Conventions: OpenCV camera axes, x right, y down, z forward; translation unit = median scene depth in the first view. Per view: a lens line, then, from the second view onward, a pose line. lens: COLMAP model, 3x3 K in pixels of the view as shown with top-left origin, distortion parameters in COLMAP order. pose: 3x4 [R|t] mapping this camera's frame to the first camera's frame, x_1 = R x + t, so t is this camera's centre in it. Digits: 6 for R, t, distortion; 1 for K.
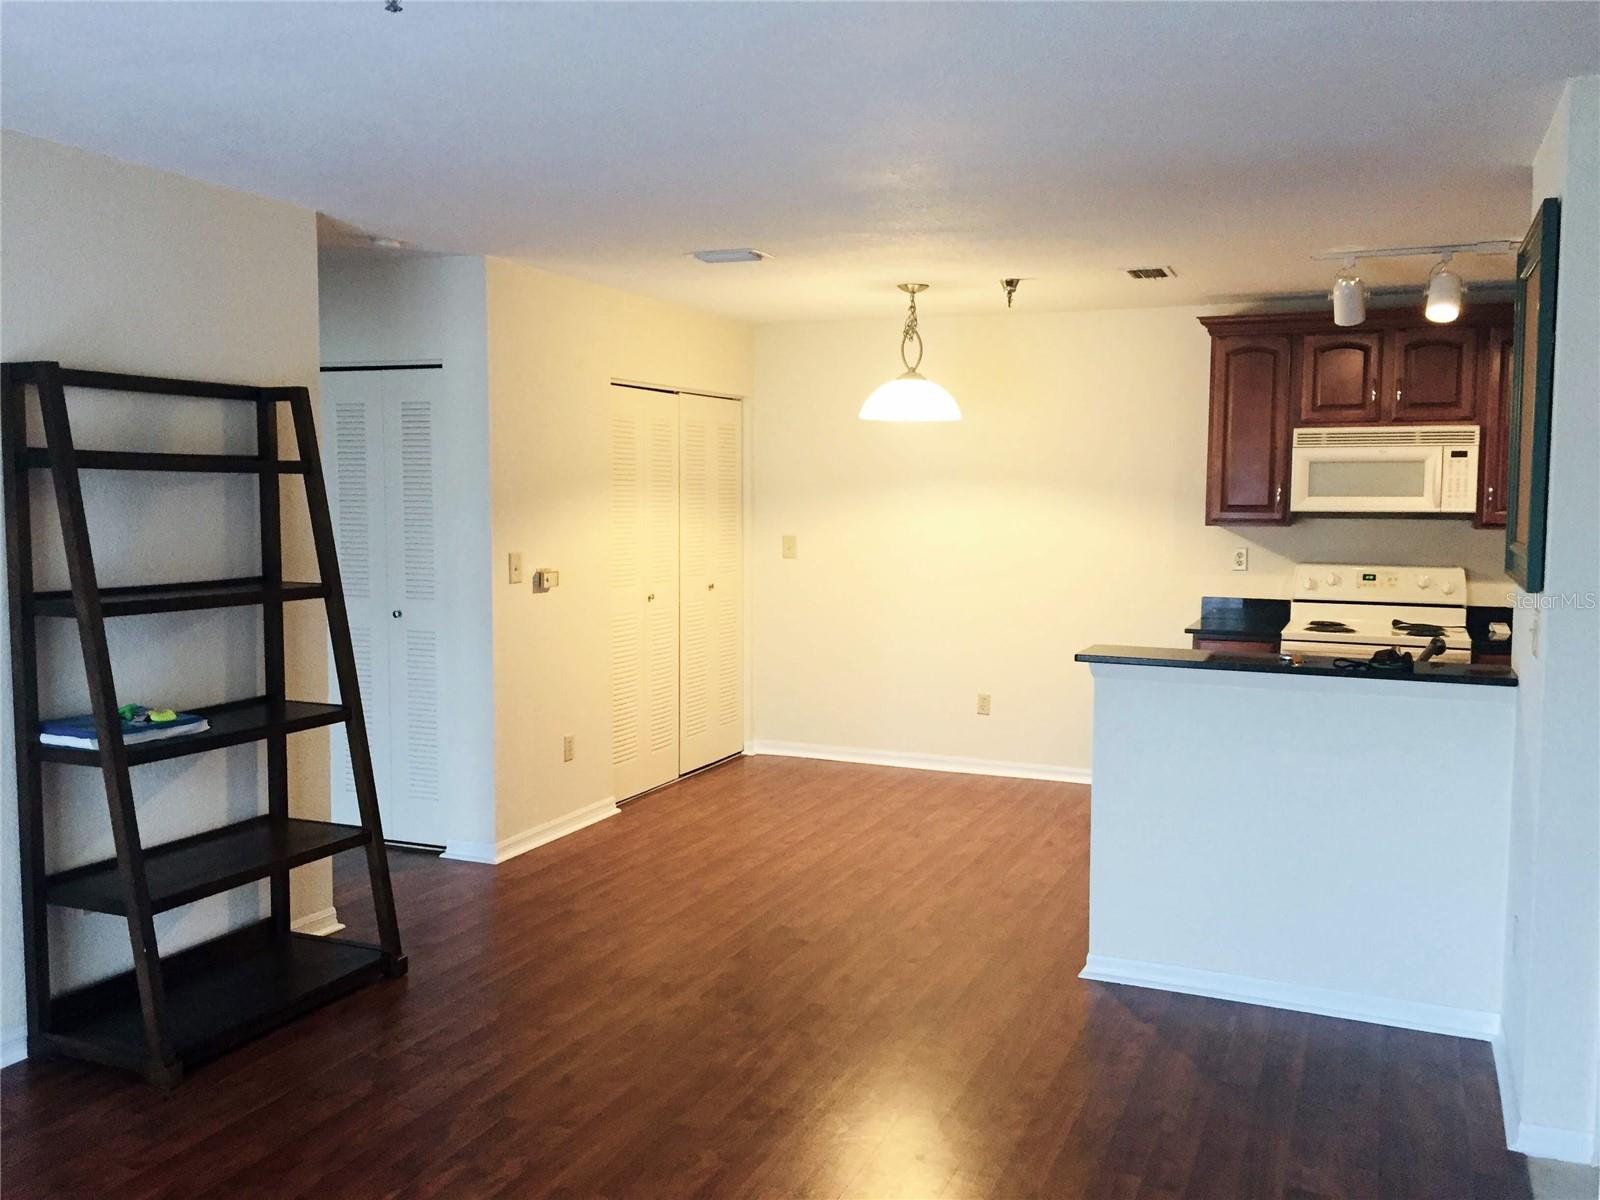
lens RADIAL K [[1369.1, 0, 804.6], [0, 1369.1, 597.8], [0, 0, 1]] dist [0.088680, -0.121596]
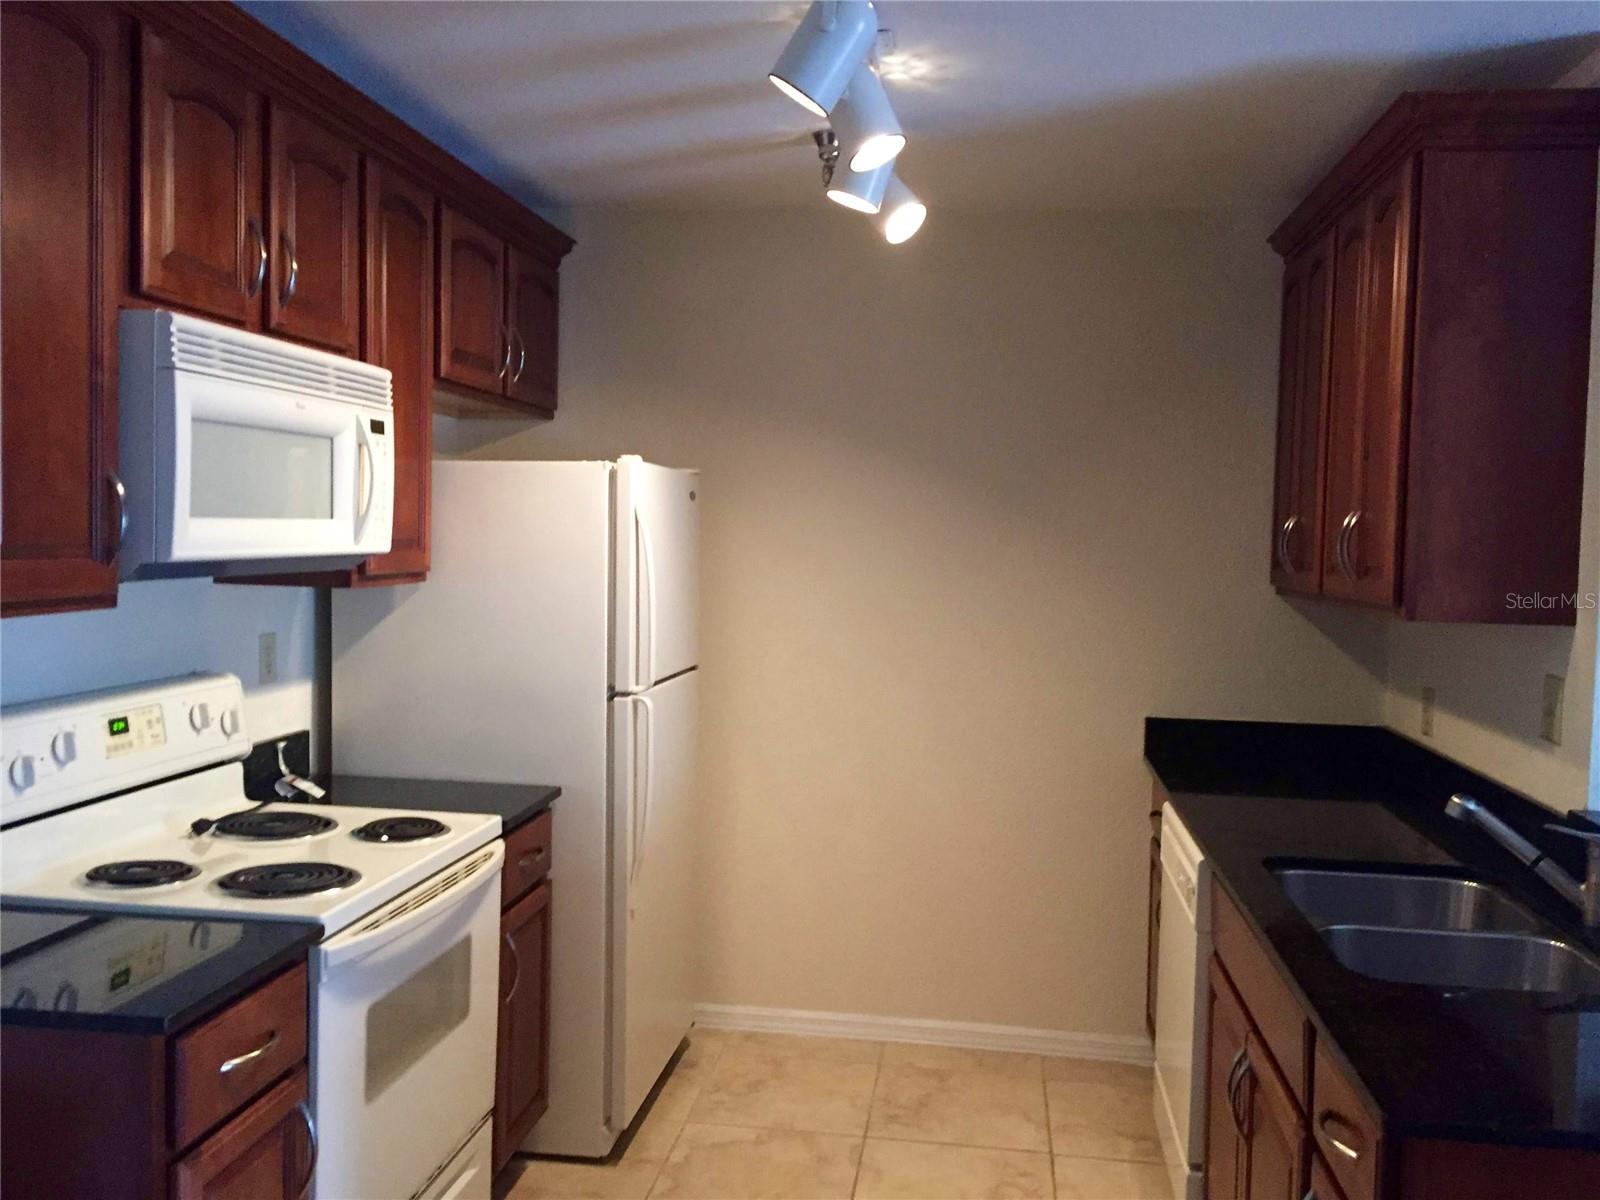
lens RADIAL K [[1369.1, 0, 796.3], [0, 1369.1, 611.5], [0, 0, 1]] dist [0.088680, -0.121596]
pose [[-0.239645, -0.070847, 0.968272, -0.006099], [0.054033, 0.994815, 0.086162, -0.072122], [-0.969356, 0.072967, -0.234575, 0.945210]]
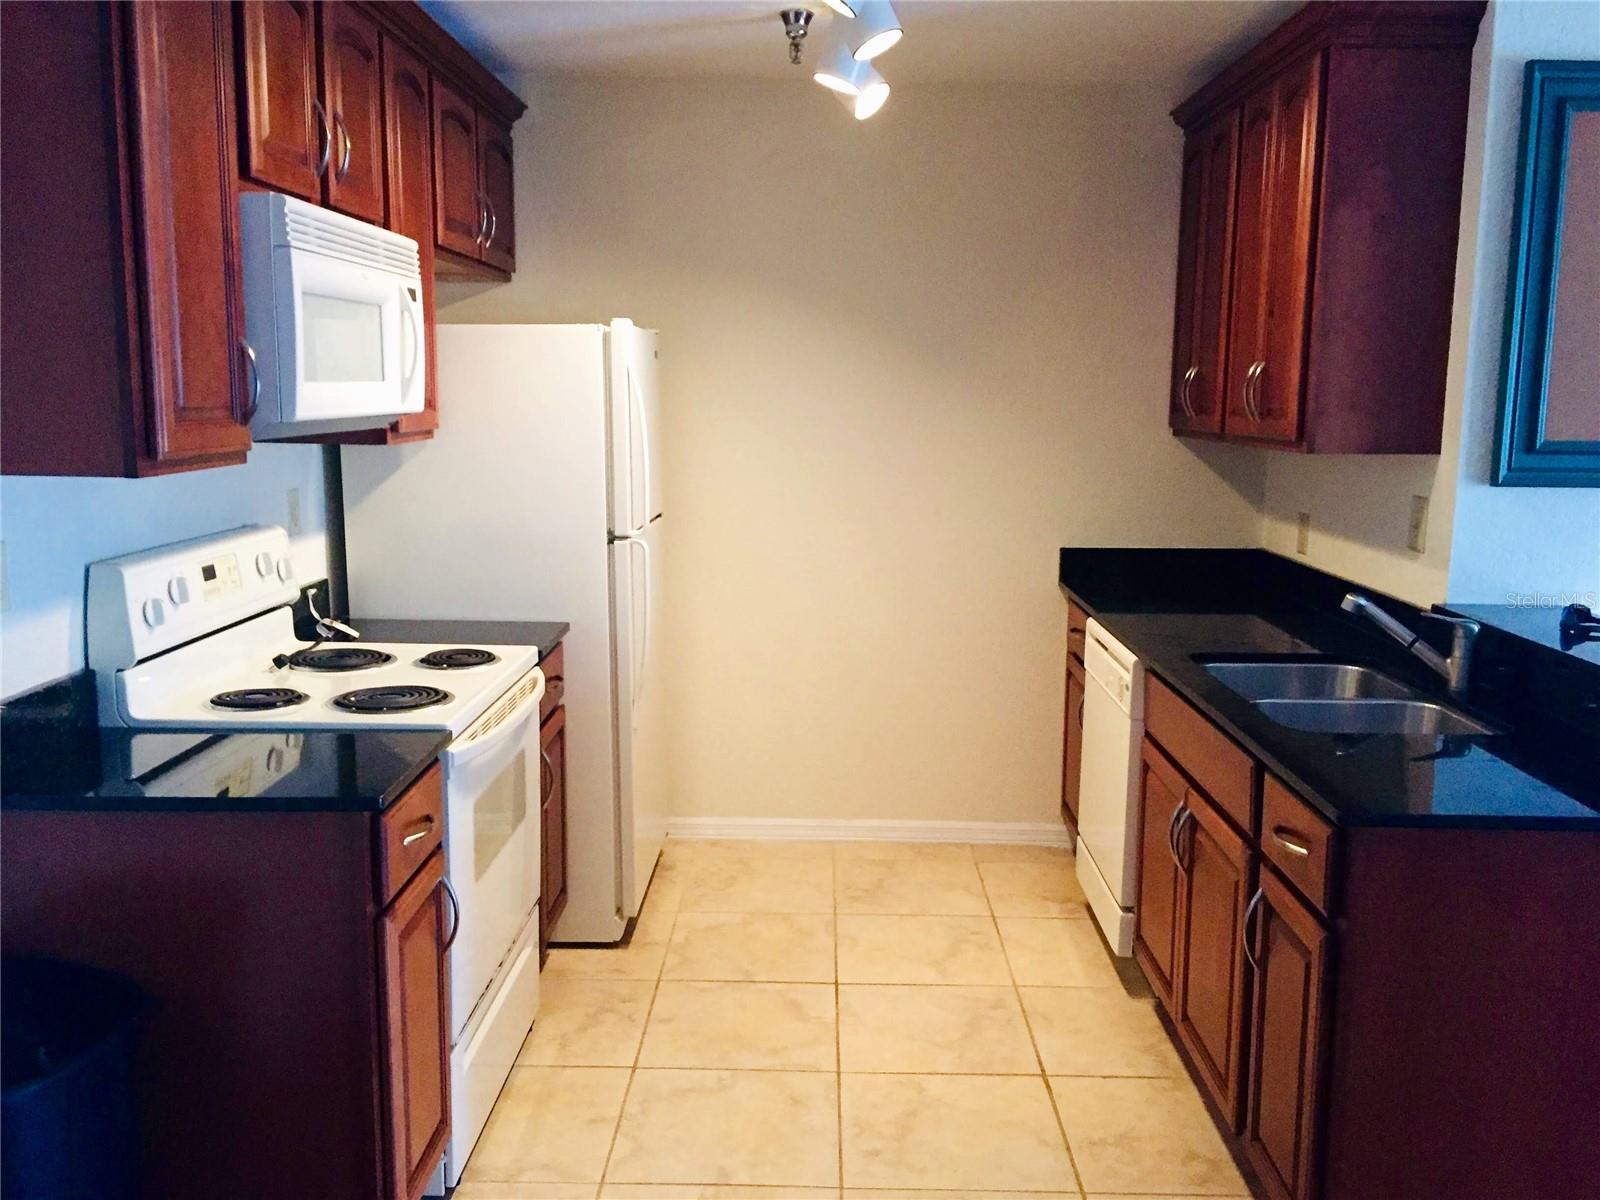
lens RADIAL K [[1369.1, 0, 796.7], [0, 1369.1, 609.9], [0, 0, 1]] dist [0.088680, -0.121596]
pose [[-0.356766, -0.160333, 0.920332, -0.050435], [0.064957, 0.978520, 0.195651, -0.078082], [-0.931933, 0.129584, -0.338687, 1.019257]]
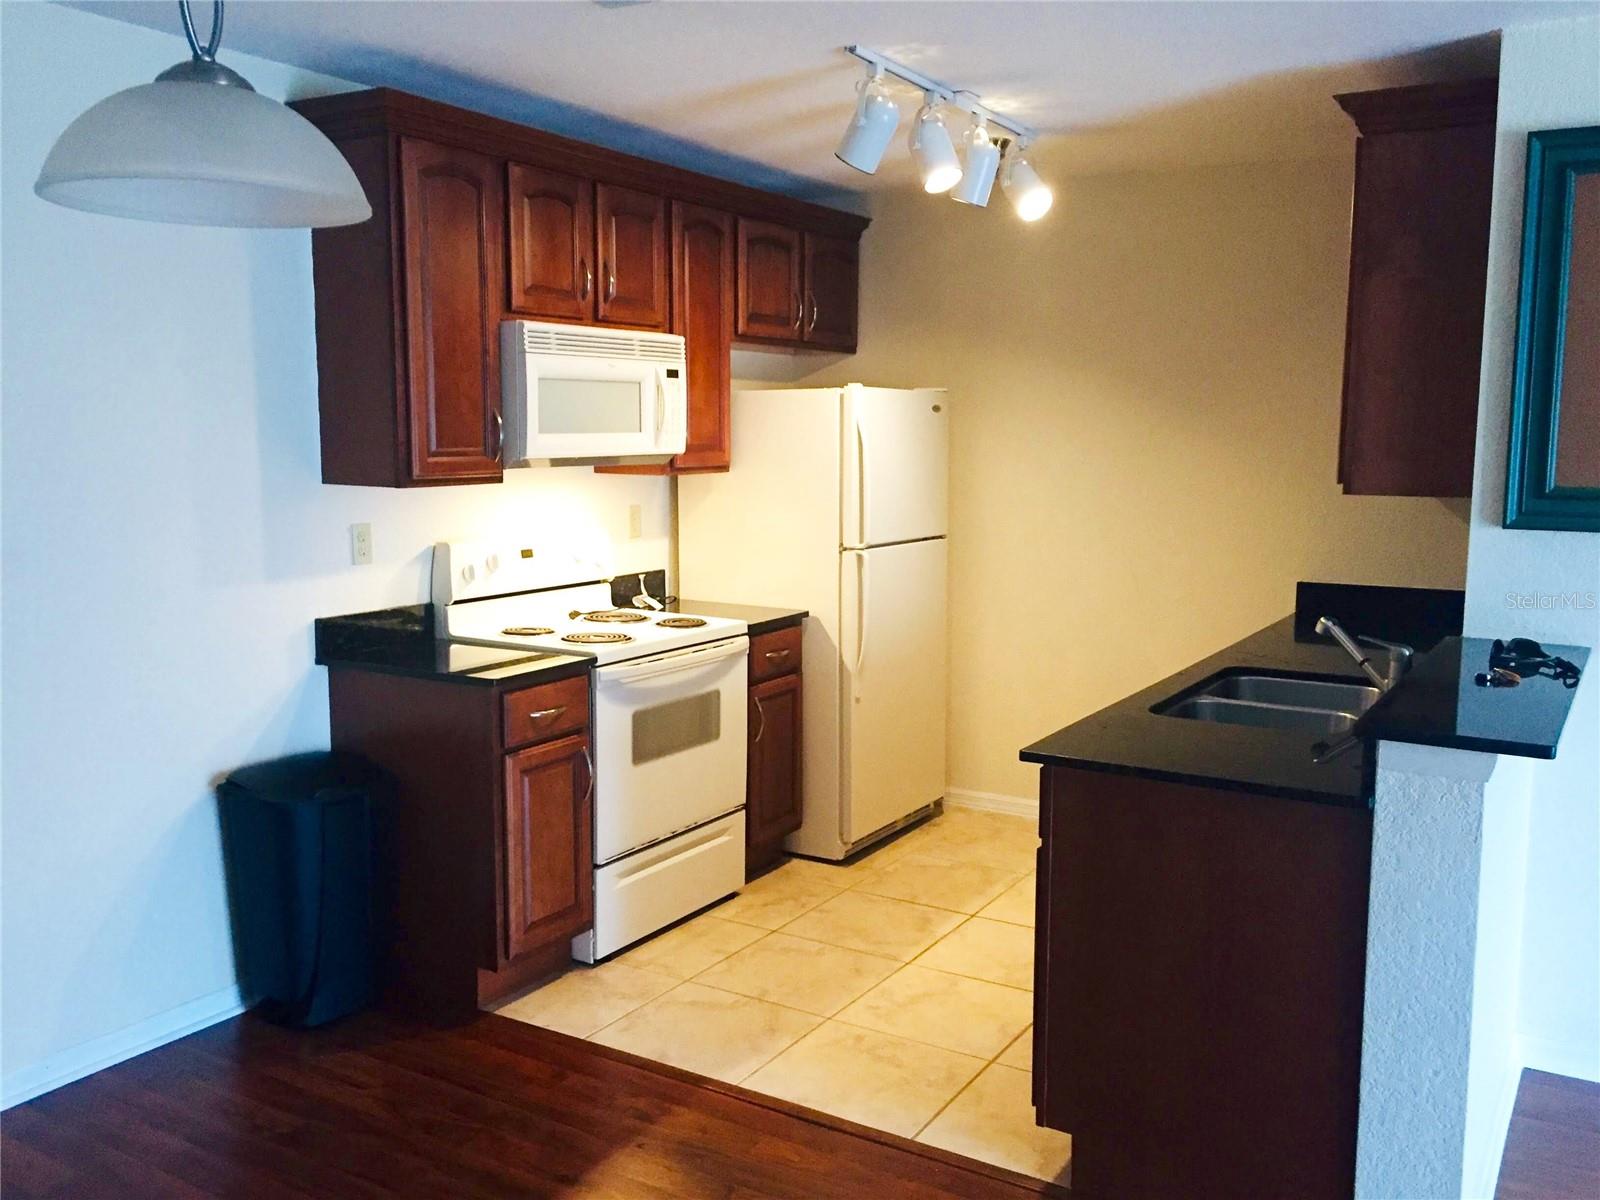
lens RADIAL K [[1369.1, 0, 803.5], [0, 1369.1, 610.2], [0, 0, 1]] dist [0.088680, -0.121596]
pose [[0.155726, -0.138904, 0.977985, -0.236209], [0.076365, 0.988794, 0.128280, -0.065409], [-0.984844, 0.054707, 0.164588, 0.792303]]
